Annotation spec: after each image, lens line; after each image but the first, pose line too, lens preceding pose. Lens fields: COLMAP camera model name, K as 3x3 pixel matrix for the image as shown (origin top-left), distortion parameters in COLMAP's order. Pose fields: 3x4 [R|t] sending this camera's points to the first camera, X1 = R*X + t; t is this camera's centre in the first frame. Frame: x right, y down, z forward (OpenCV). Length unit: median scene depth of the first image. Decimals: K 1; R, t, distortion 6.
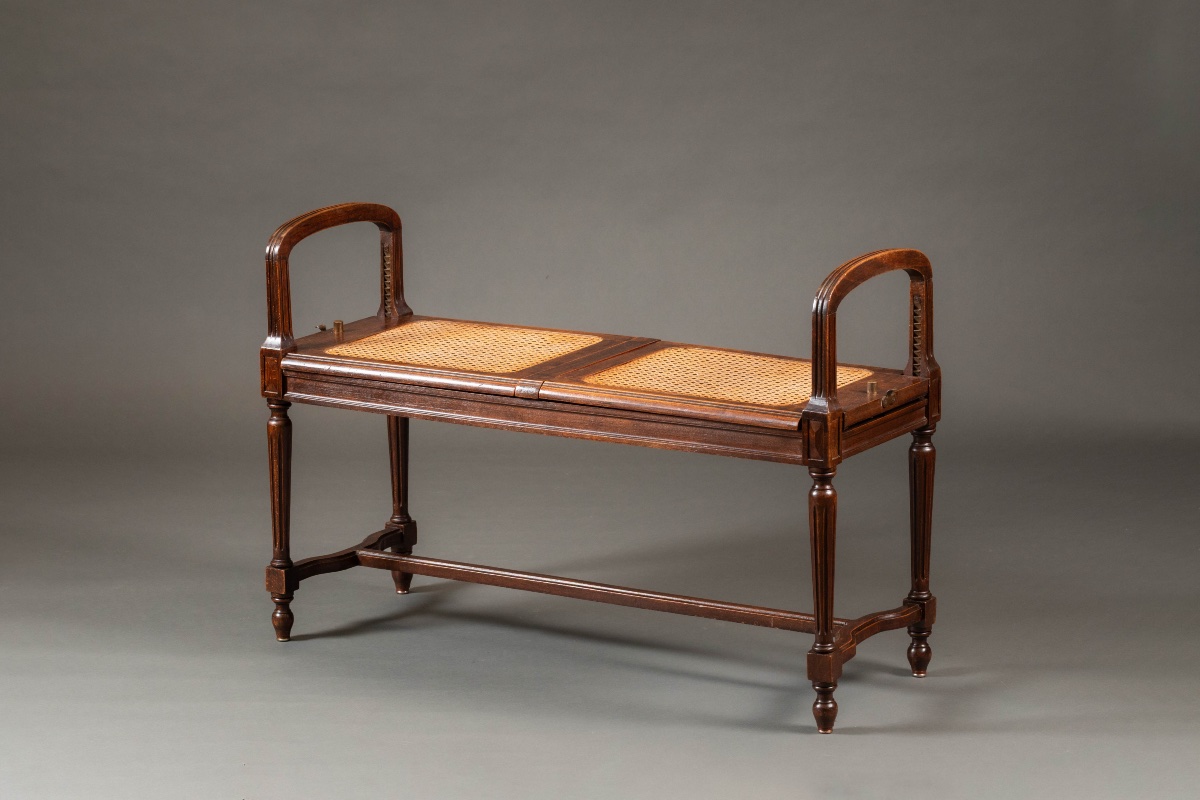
lens RADIAL K [[4049.2, 0, 601.7], [0, 4049.2, 438.9], [0, 0, 1]] dist [0.033611, 0.649972]
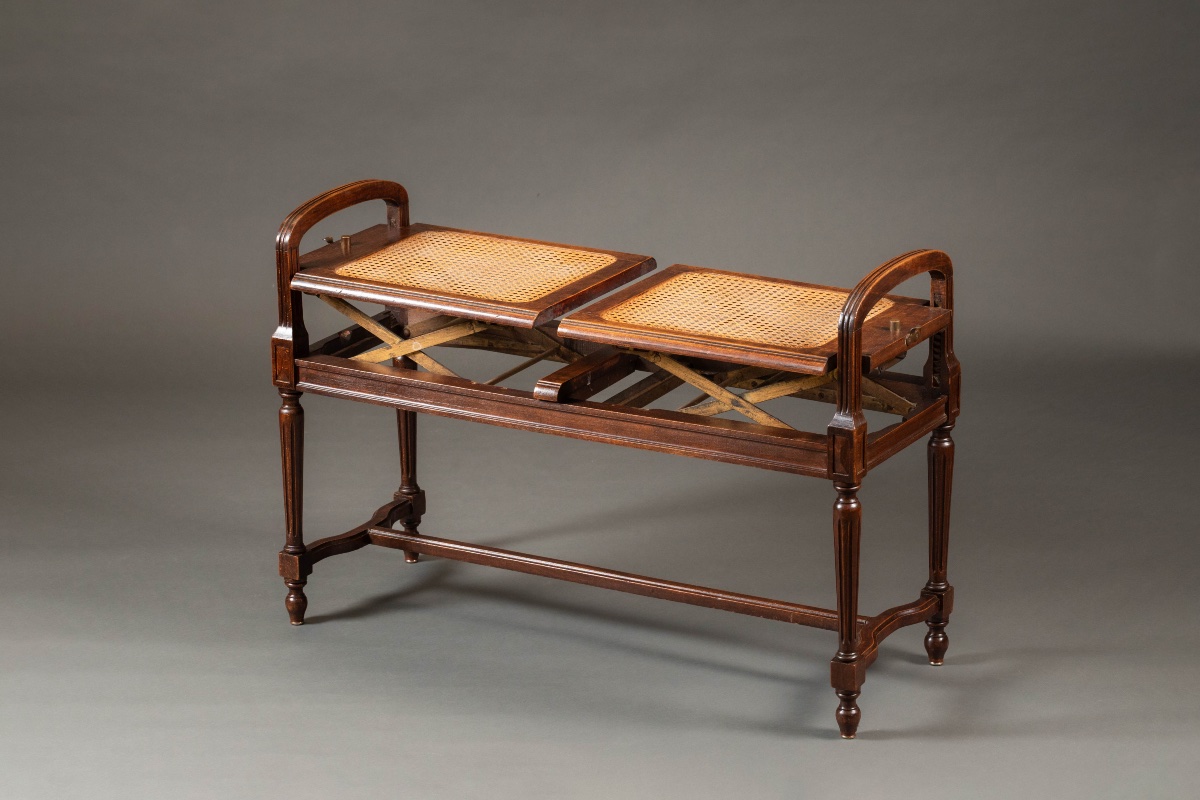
lens RADIAL K [[4049.2, 0, 601.7], [0, 4049.2, 438.9], [0, 0, 1]] dist [0.033611, 0.649972]
pose [[0.999554, -0.008940, 0.028487, -0.032887], [0.005898, 0.994441, 0.105128, -0.104104], [-0.029268, -0.104913, 0.994051, 0.011125]]
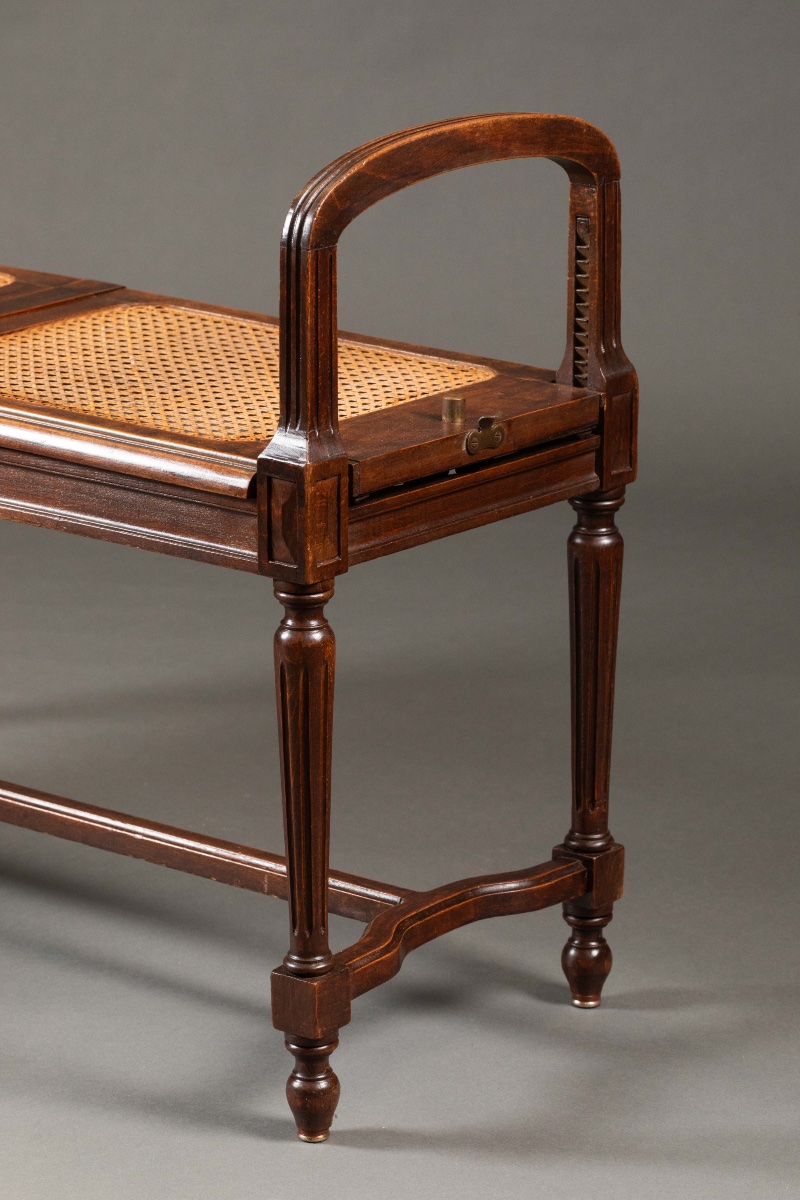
lens RADIAL K [[4330.3, 0, 489.2], [0, 4330.3, 600.0], [0, 0, 1]] dist [0.083371, -1.999810]
pose [[0.987910, 0.050268, -0.146655, 0.142023], [-0.041970, 0.997367, 0.059144, -0.020007], [0.149242, -0.052274, 0.987418, 0.495502]]
